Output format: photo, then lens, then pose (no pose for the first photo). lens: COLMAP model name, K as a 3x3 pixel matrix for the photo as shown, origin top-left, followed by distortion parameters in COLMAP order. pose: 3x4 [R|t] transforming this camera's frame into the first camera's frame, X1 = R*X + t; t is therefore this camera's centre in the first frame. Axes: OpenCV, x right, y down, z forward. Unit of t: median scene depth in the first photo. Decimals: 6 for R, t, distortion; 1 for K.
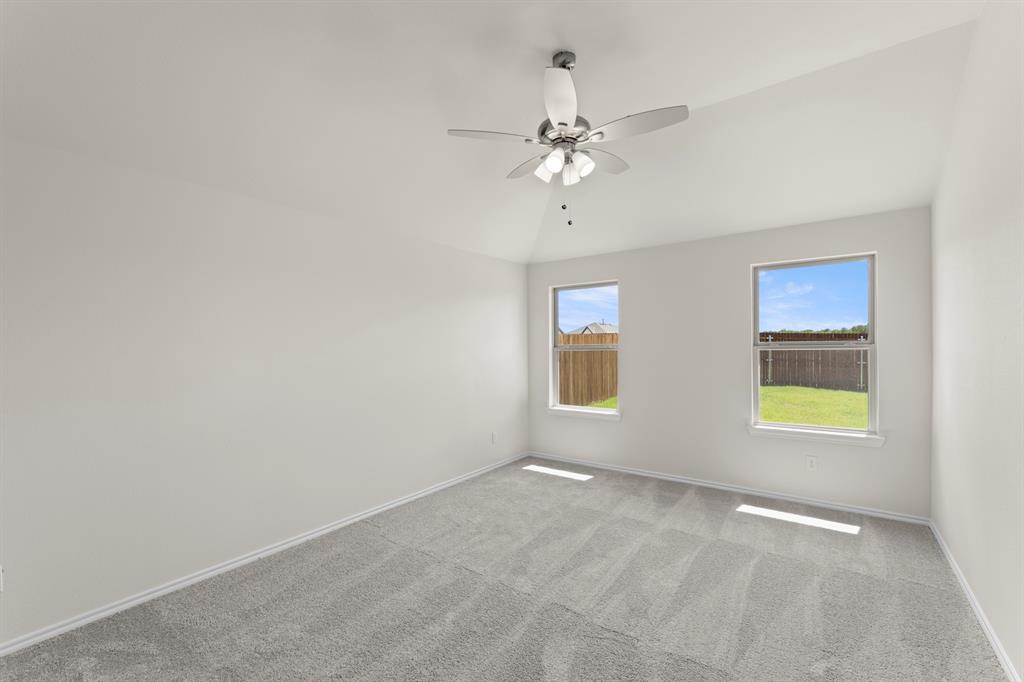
lens RADIAL K [[420.1, 0, 512.0], [0, 420.1, 341.0], [0, 0, 1]] dist [0.000358, -0.000052]
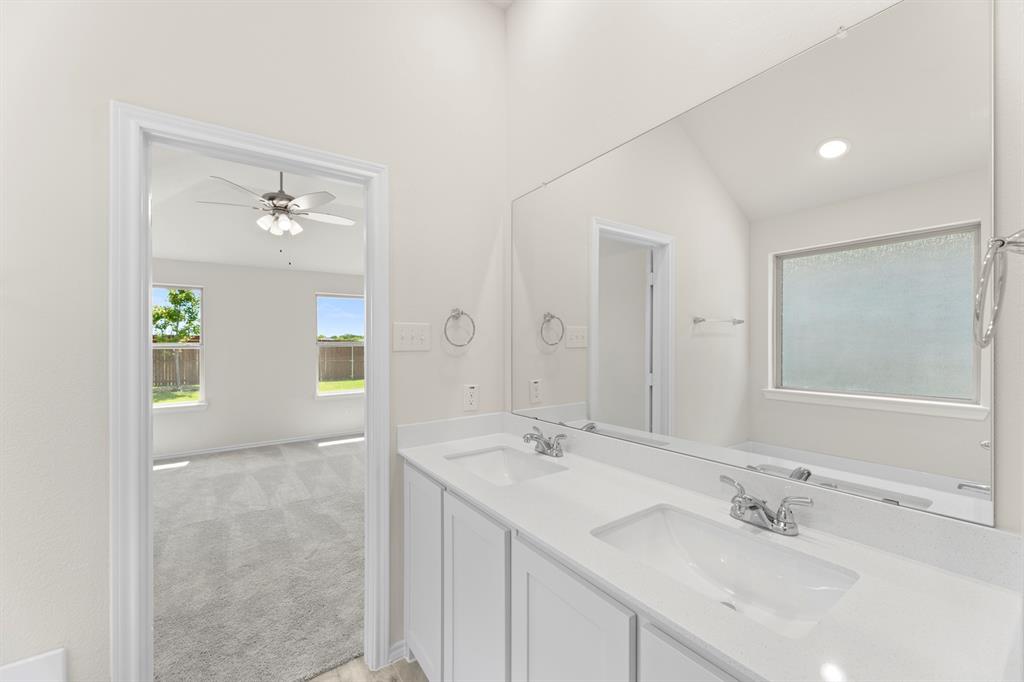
lens RADIAL K [[417.1, 0, 503.2], [0, 417.1, 345.9], [0, 0, 1]] dist [-0.000982, -0.002261]
pose [[0.319459, 0.008175, 0.947565, -0.859897], [-0.009839, 0.999938, -0.005310, 0.020320], [-0.947549, -0.007627, 0.319520, -0.204099]]
